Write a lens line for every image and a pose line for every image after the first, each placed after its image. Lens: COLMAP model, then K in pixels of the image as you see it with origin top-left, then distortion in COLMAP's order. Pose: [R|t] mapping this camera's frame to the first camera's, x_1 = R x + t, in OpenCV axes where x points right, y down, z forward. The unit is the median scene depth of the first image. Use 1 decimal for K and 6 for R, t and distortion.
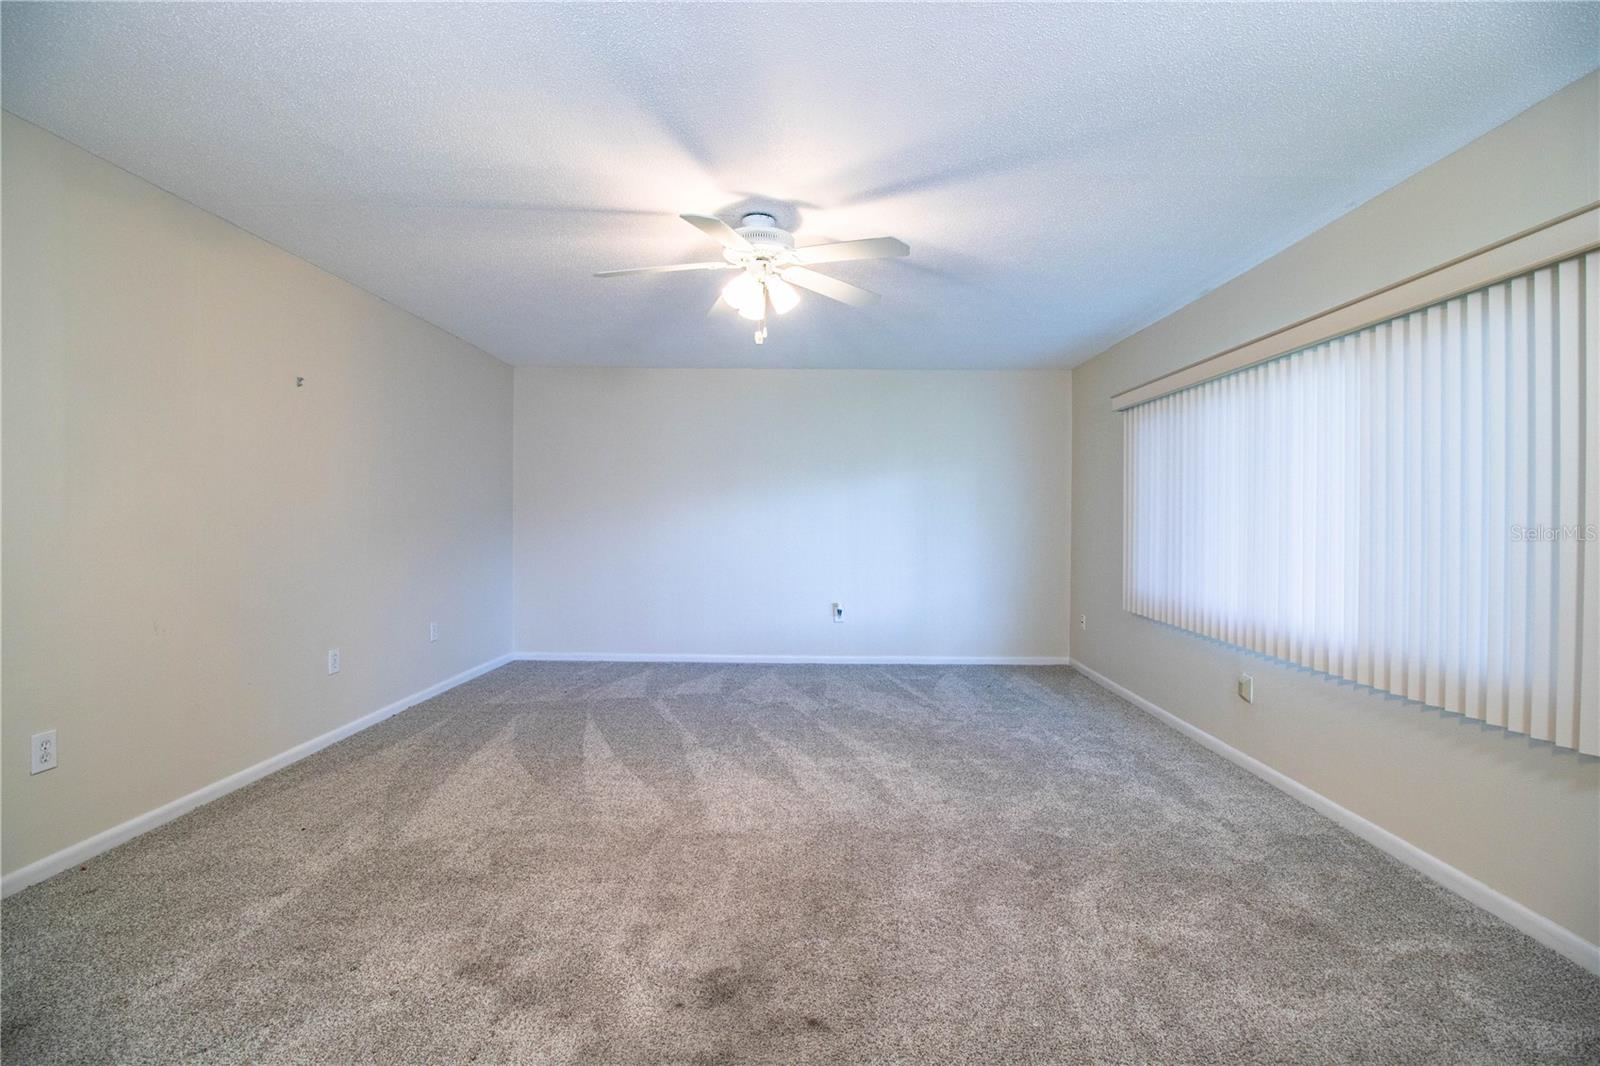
lens RADIAL K [[738.9, 0, 803.6], [0, 738.9, 527.6], [0, 0, 1]] dist [-0.000450, -0.012971]
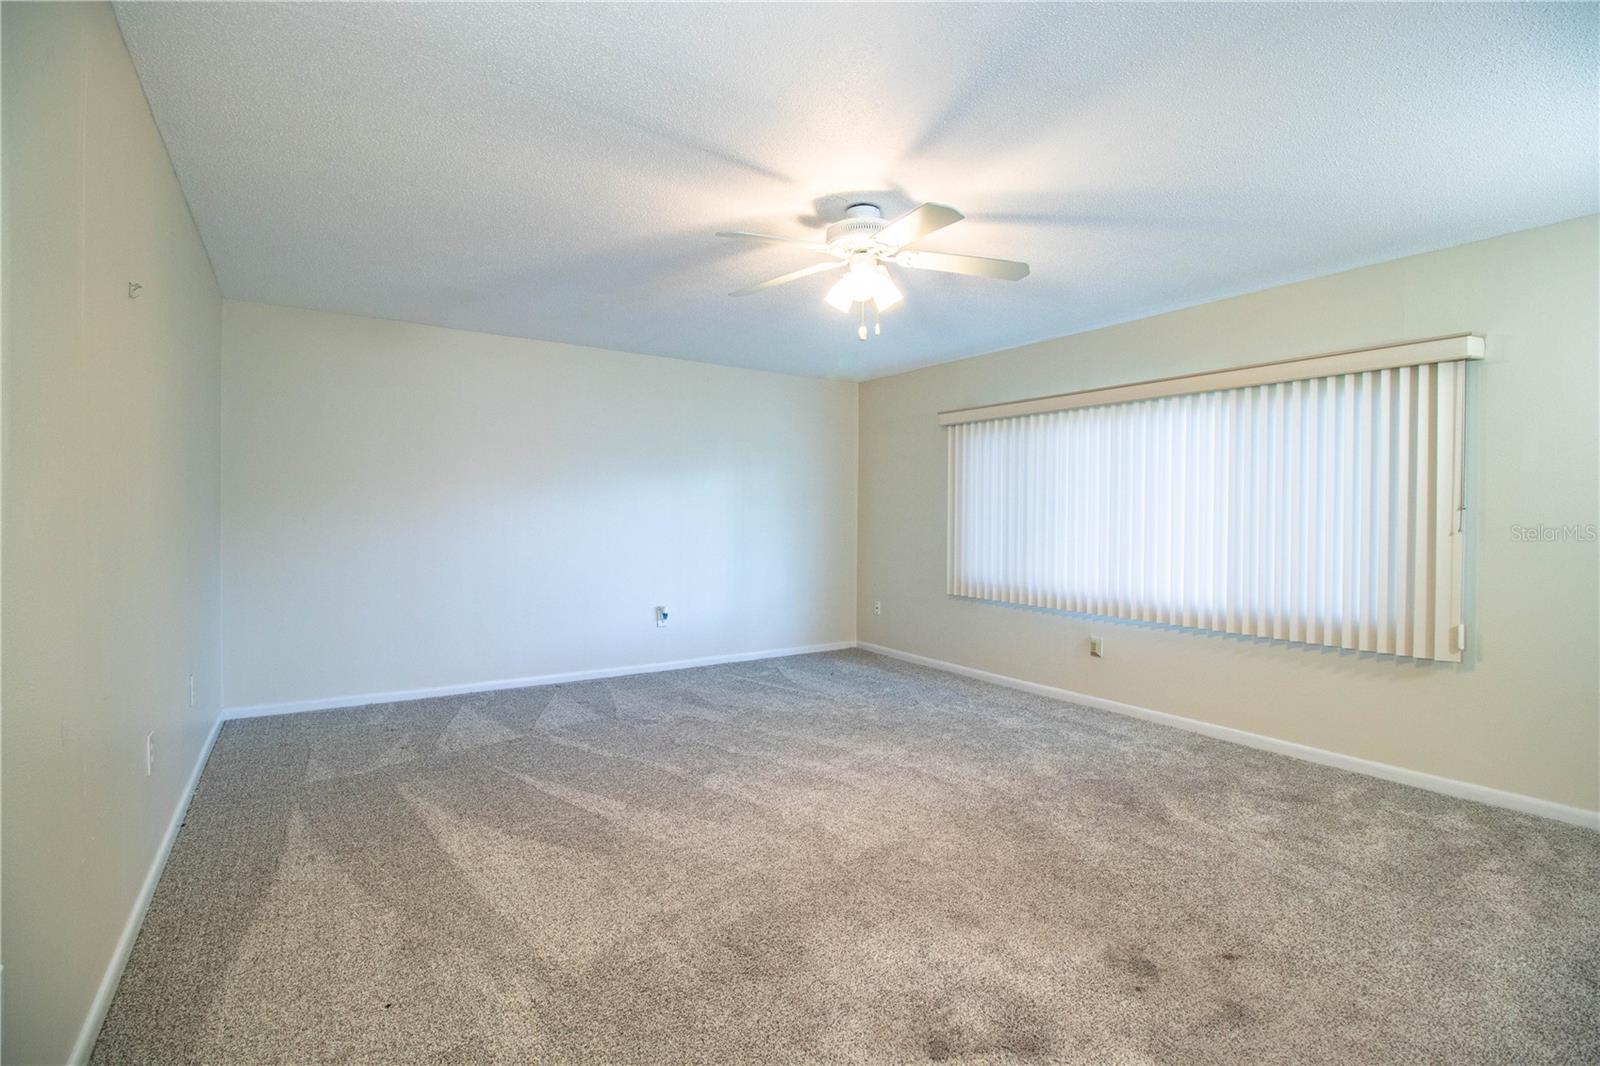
lens RADIAL K [[738.9, 0, 802.1], [0, 738.9, 533.2], [0, 0, 1]] dist [-0.000450, -0.012971]
pose [[0.823695, -0.013458, 0.566874, -0.594135], [0.005274, 0.999857, 0.016075, -0.009778], [-0.567009, -0.010251, 0.823648, 0.216615]]
